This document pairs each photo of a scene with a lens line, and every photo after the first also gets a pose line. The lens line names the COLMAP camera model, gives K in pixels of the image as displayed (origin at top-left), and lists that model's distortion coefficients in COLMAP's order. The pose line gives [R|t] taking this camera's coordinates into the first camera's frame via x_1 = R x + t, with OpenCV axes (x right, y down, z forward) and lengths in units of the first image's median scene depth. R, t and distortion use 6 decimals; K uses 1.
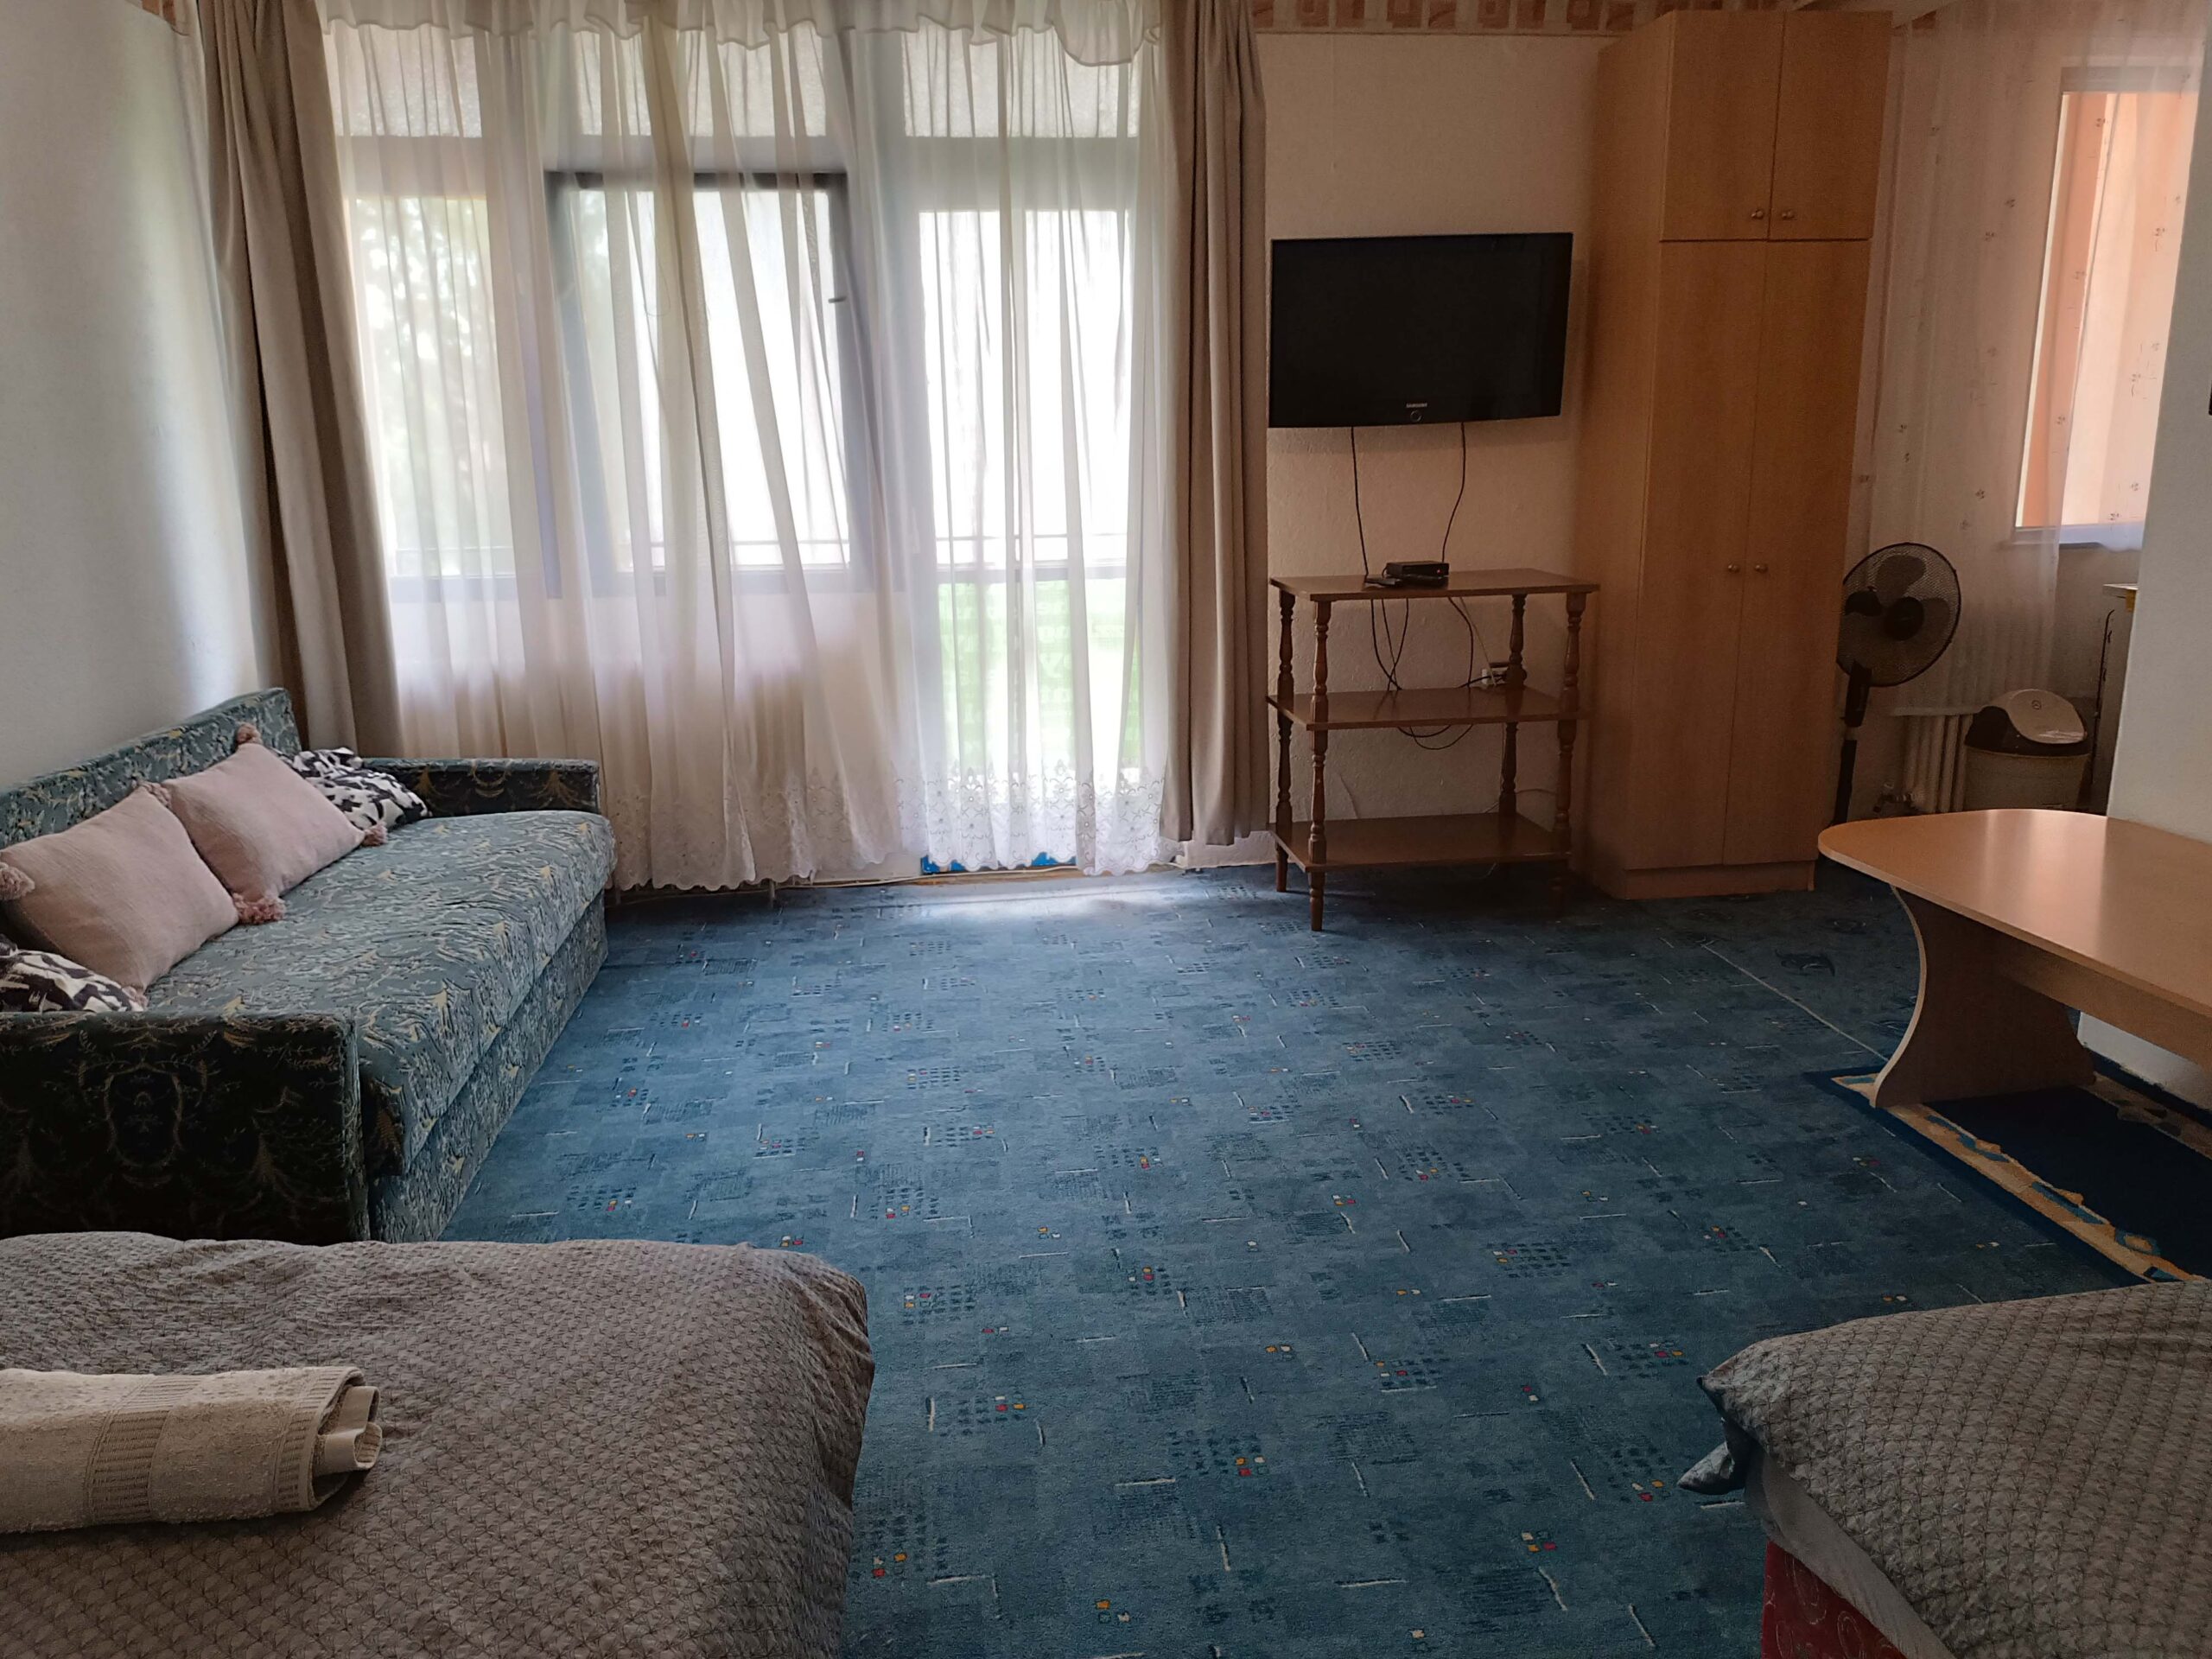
lens RADIAL K [[1575.4, 0, 1105.1], [0, 1575.4, 811.6], [0, 0, 1]] dist [0.045244, -0.054844]
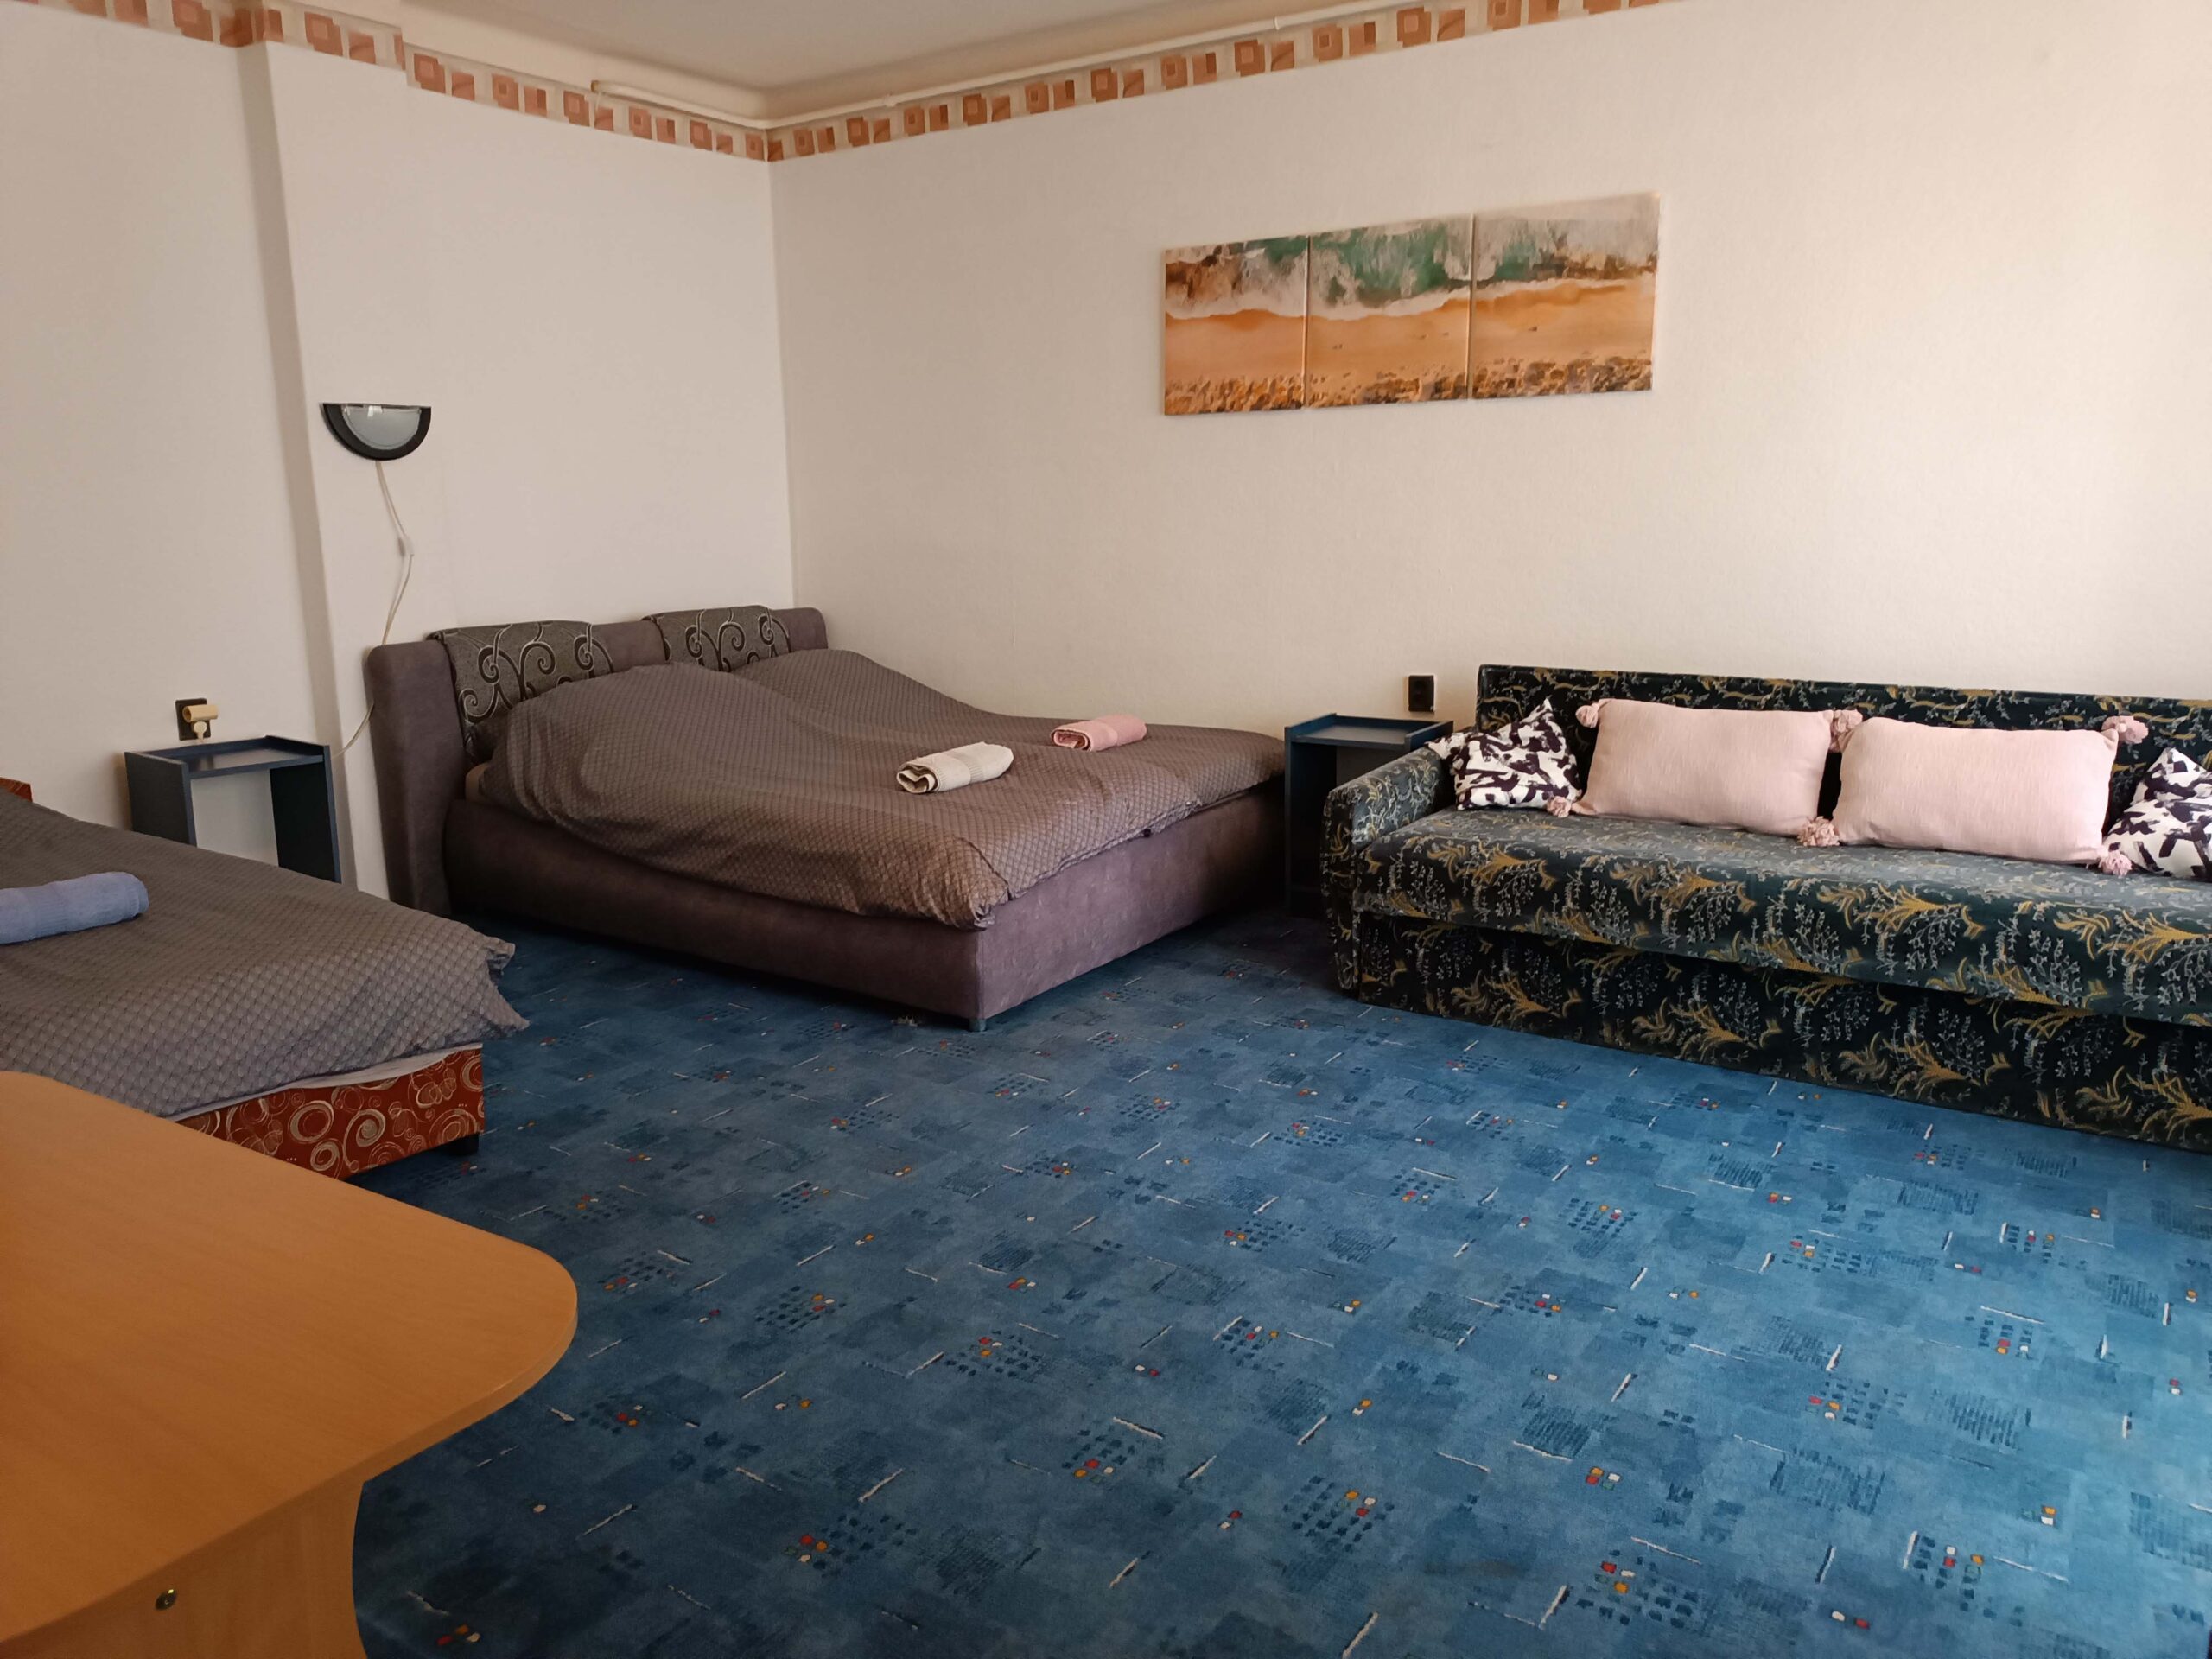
lens RADIAL K [[1575.4, 0, 1109.2], [0, 1575.4, 821.8], [0, 0, 1]] dist [0.045244, -0.054844]
pose [[-0.656449, 0.177666, -0.733151, 0.599495], [-0.145939, 0.923601, 0.354489, -0.261337], [0.740120, 0.339700, -0.580368, 1.215099]]
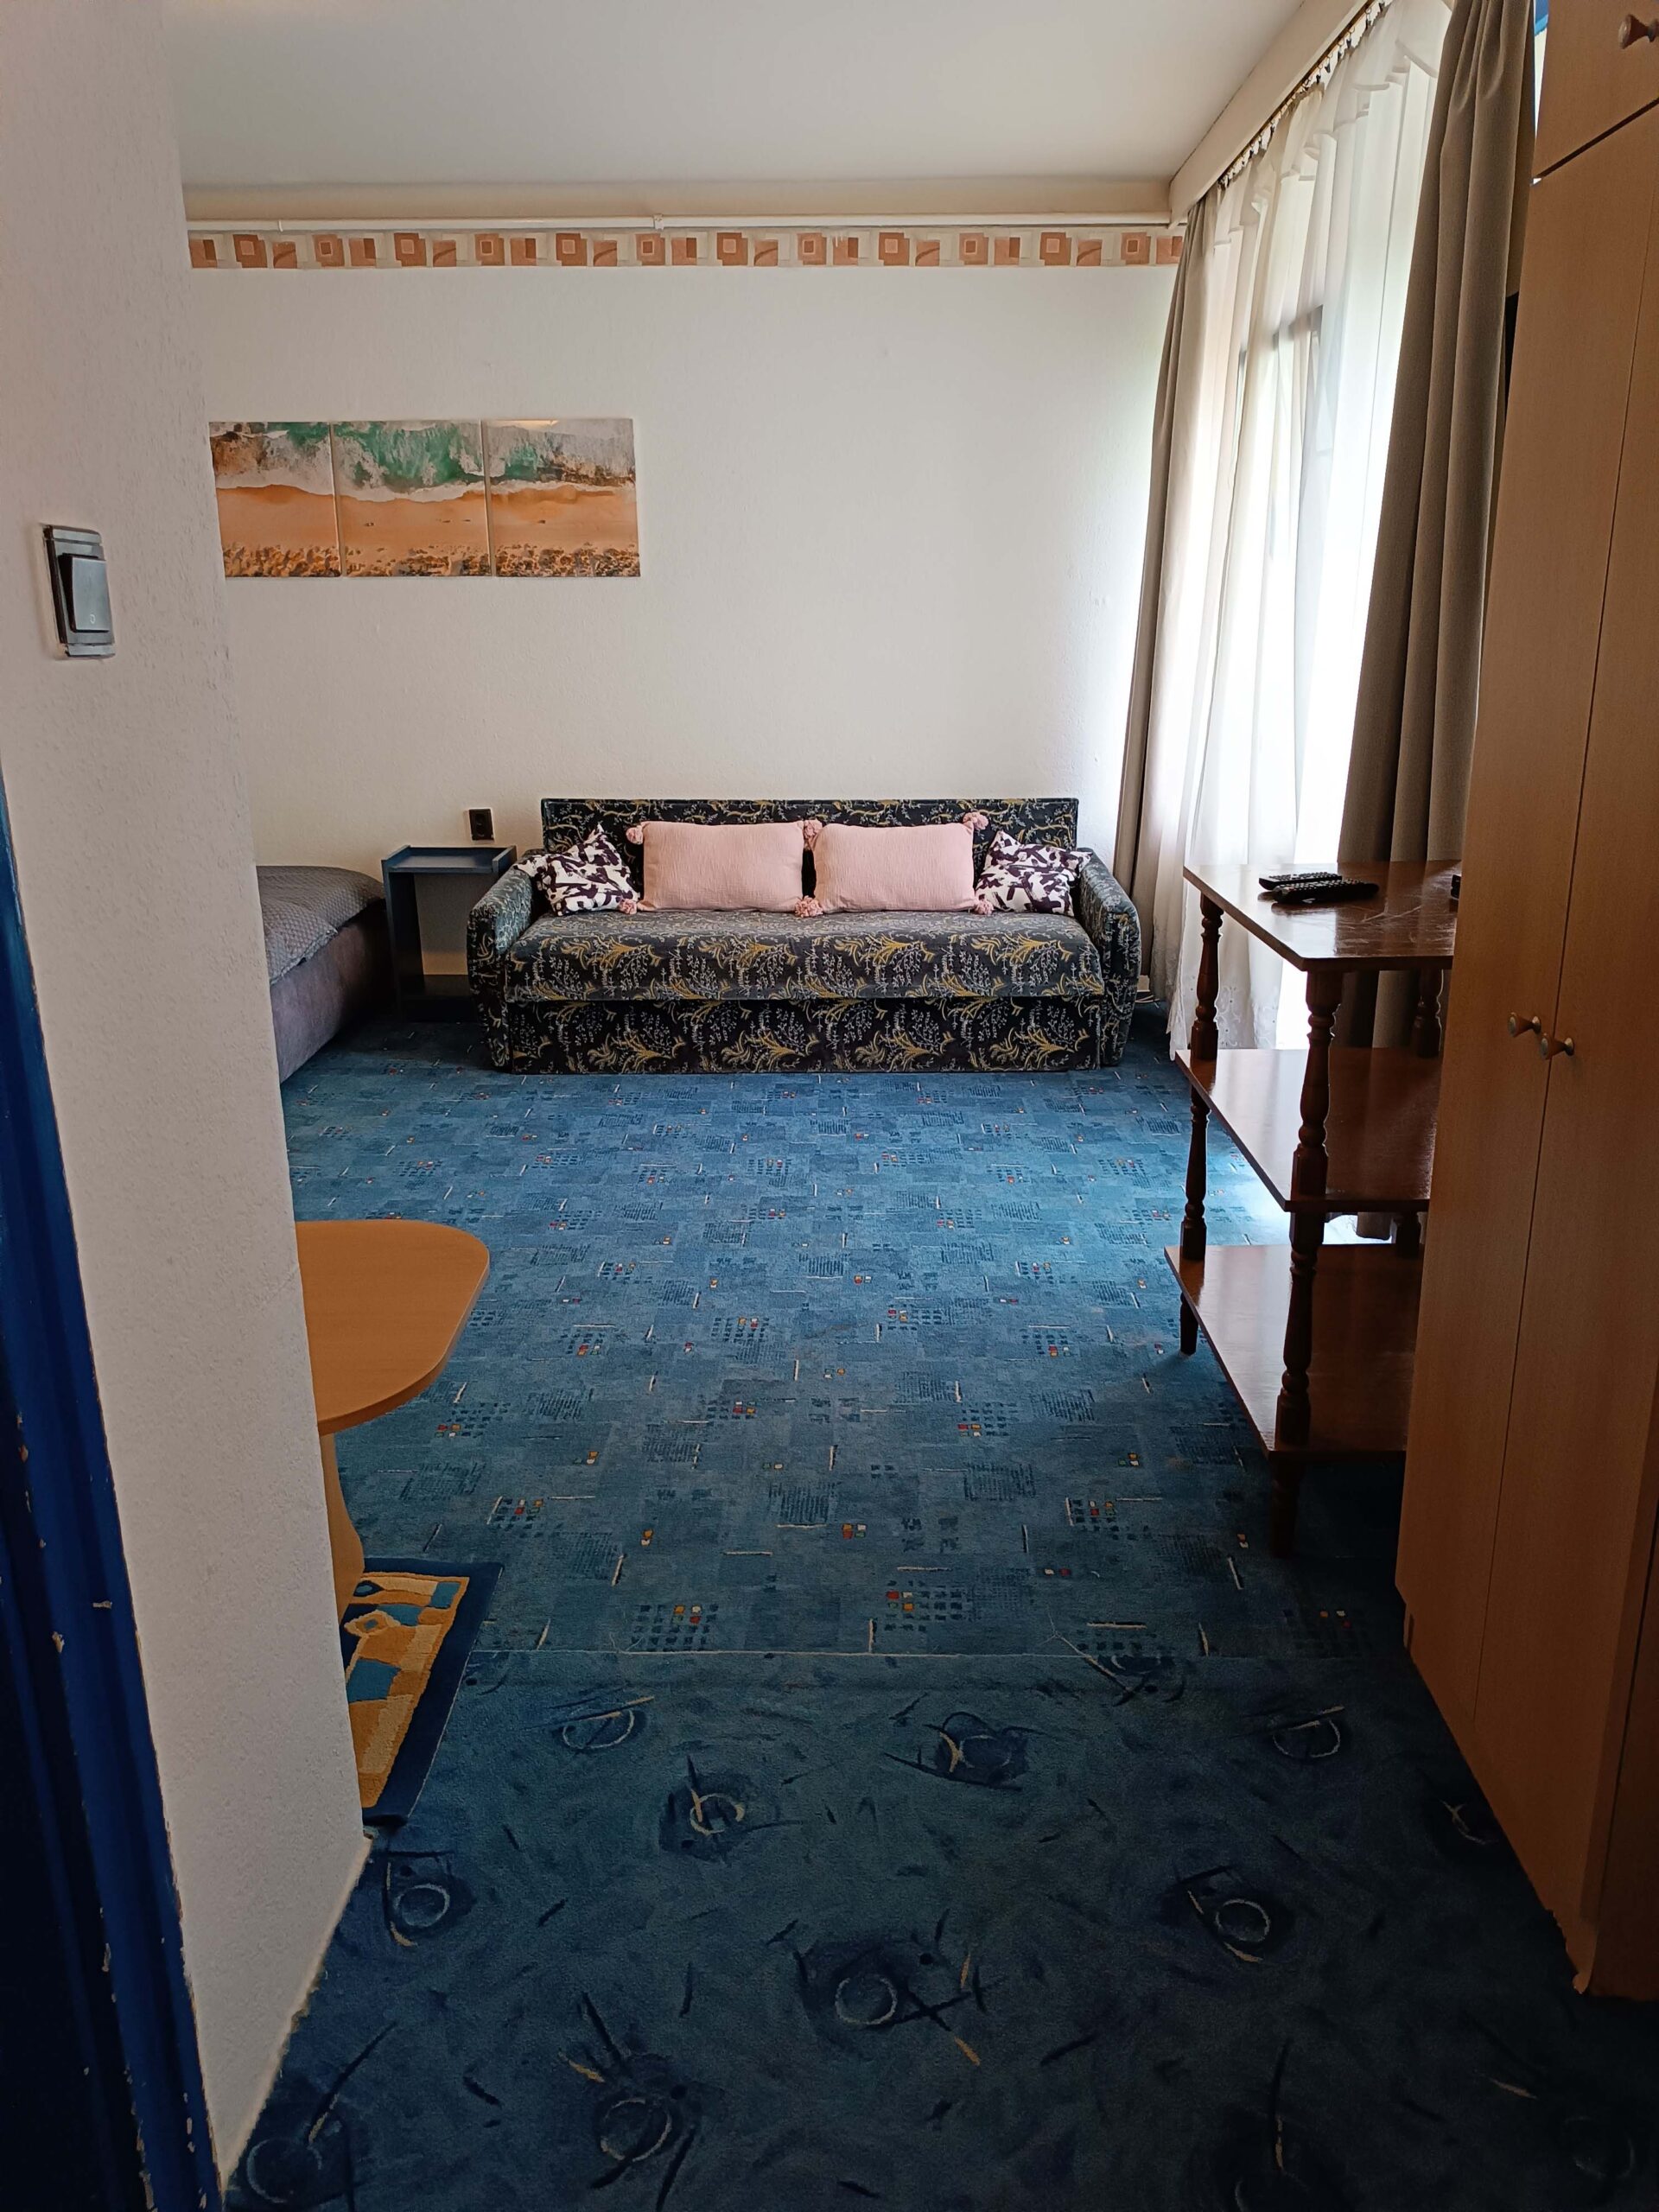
lens RADIAL K [[1575.4, 0, 834.7], [0, 1575.4, 1117.7], [0, 0, 1]] dist [0.045244, -0.054844]
pose [[-0.128325, 0.325155, -0.936914, 1.000546], [-0.217469, 0.912506, 0.346469, -0.293582], [0.967595, 0.248210, -0.046386, 1.095782]]
